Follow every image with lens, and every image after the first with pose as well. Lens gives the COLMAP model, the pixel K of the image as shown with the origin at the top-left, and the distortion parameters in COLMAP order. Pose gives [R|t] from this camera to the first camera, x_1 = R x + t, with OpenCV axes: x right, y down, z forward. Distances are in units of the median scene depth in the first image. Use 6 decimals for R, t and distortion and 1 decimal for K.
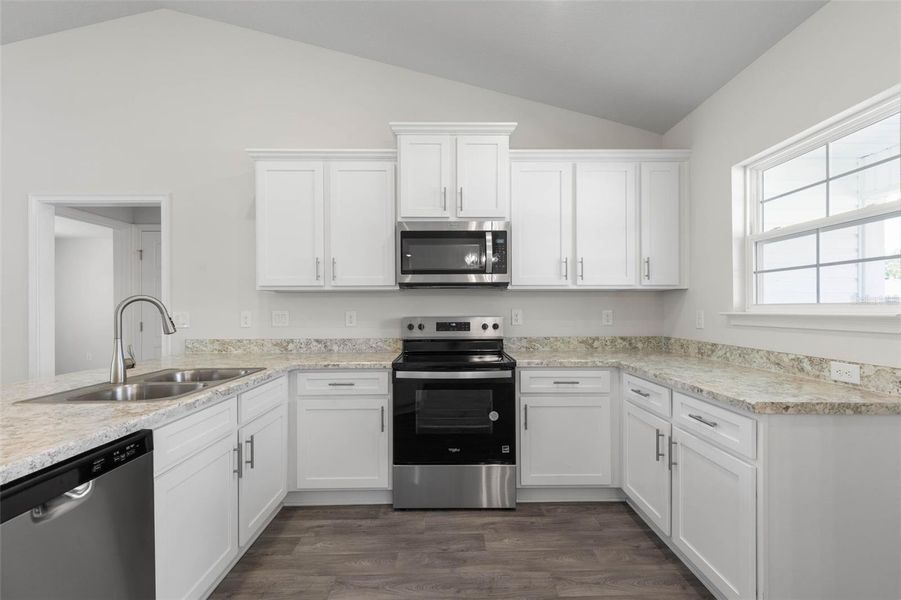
lens RADIAL K [[411.0, 0, 448.3], [0, 411.0, 306.4], [0, 0, 1]] dist [0.004806, 0.000124]
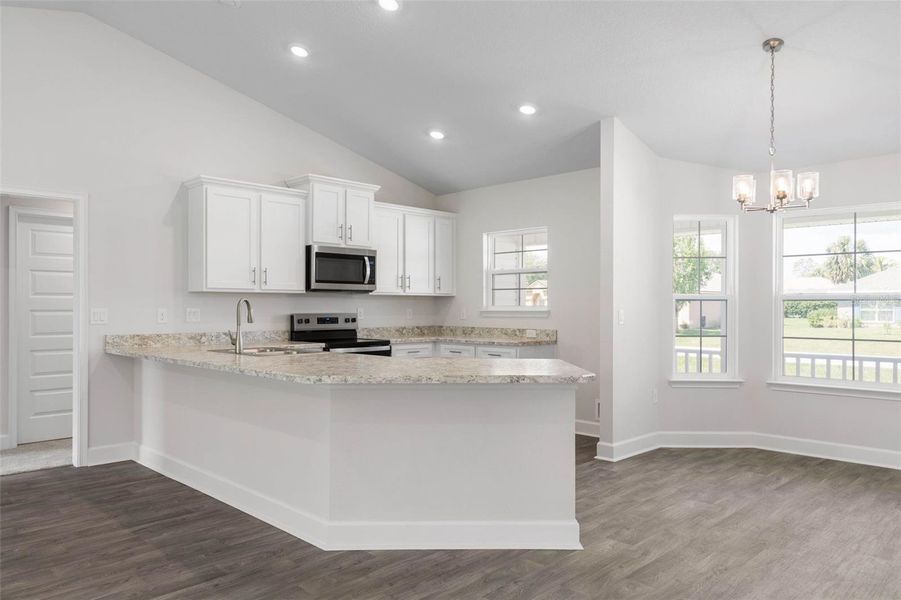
lens RADIAL K [[636.8, 0, 450.1], [0, 636.8, 308.0], [0, 0, 1]] dist [0.000842, -0.001833]
pose [[0.712602, 0.004650, 0.701553, -1.310749], [-0.005269, 0.999985, -0.001276, 0.008928], [-0.701549, -0.002787, 0.712616, -0.874744]]
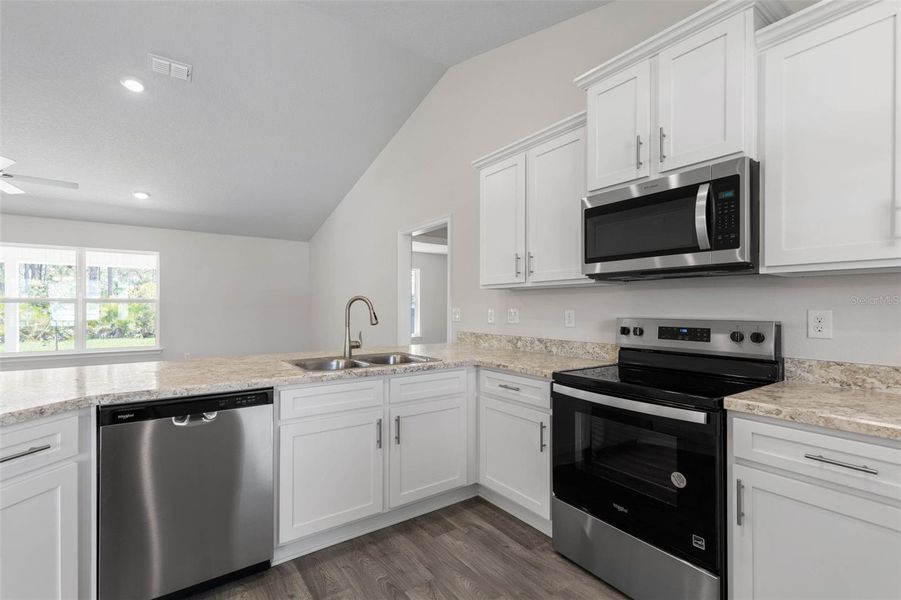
lens RADIAL K [[406.4, 0, 446.6], [0, 406.4, 304.0], [0, 0, 1]] dist [0.003068, 0.000253]
pose [[0.567389, -0.000929, -0.823450, 0.382993], [0.000809, 1.000000, -0.000572, 0.000375], [0.823450, -0.000342, 0.567389, 0.330183]]
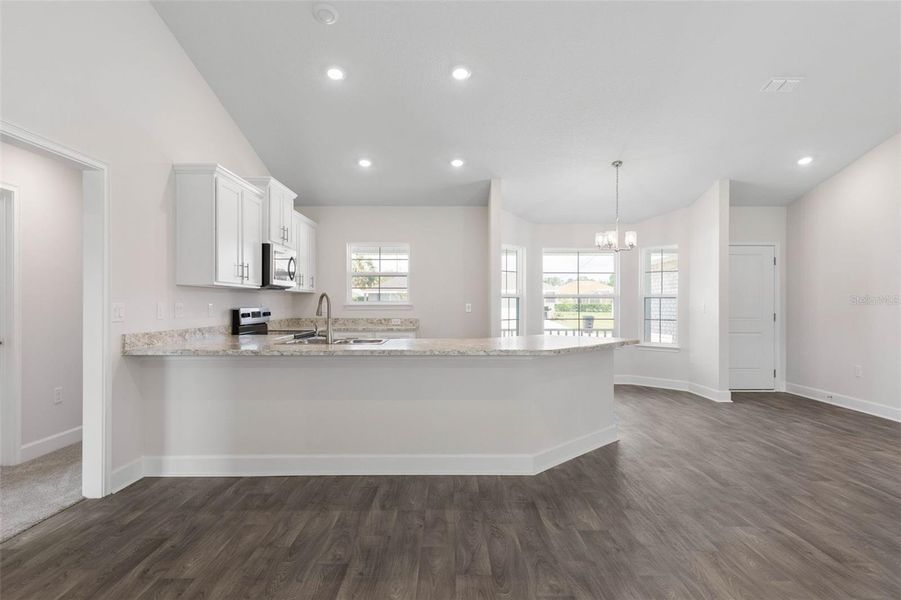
lens RADIAL K [[506.6, 0, 452.5], [0, 506.6, 303.9], [0, 0, 1]] dist [0.014352, 0.000574]
pose [[0.005270, 0.003832, 0.999979, -1.966050], [-0.002018, 0.999991, -0.003822, 0.019433], [-0.999984, -0.001998, 0.005278, 0.334792]]
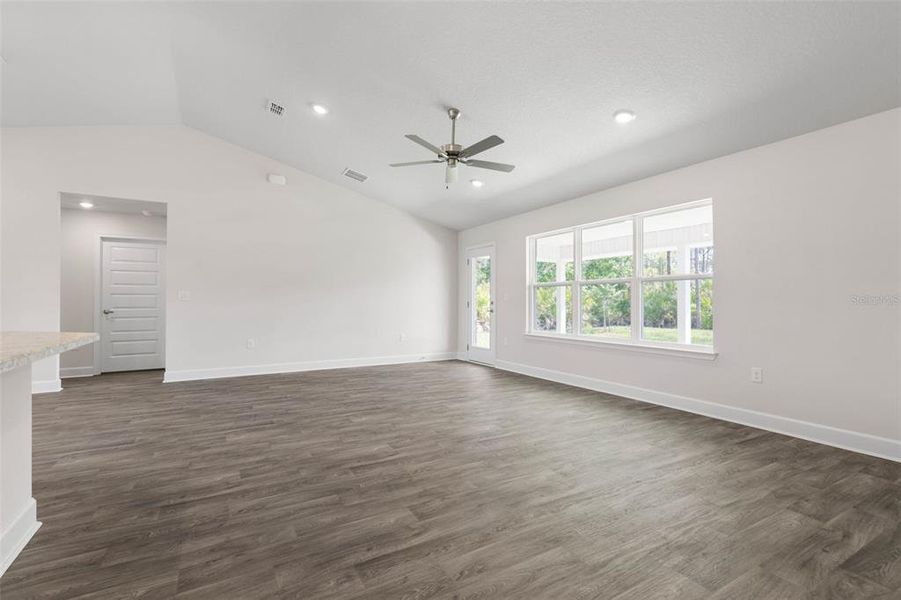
lens RADIAL K [[411.0, 0, 448.3], [0, 411.0, 306.4], [0, 0, 1]] dist [0.004806, 0.000124]
pose [[-0.871509, 0.009658, -0.490284, -0.914686], [0.008728, 0.999953, 0.004184, 0.076149], [0.490301, -0.000633, -0.871553, 1.121366]]
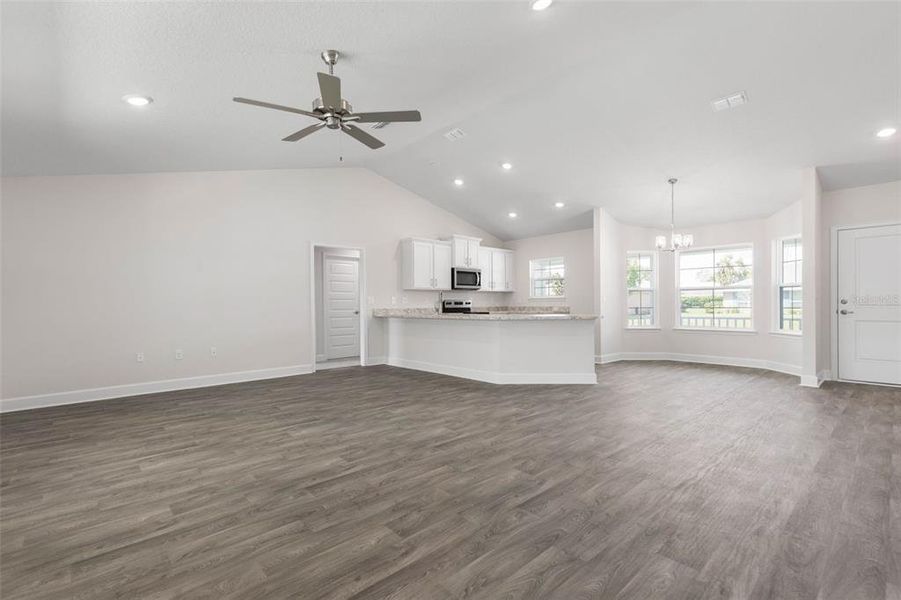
lens RADIAL K [[411.0, 0, 448.3], [0, 411.0, 306.4], [0, 0, 1]] dist [0.004806, 0.000124]
pose [[0.745805, -0.004364, 0.666150, -2.164249], [0.004807, 0.999988, 0.001168, 0.074549], [-0.666147, 0.002331, 0.745817, -1.206428]]
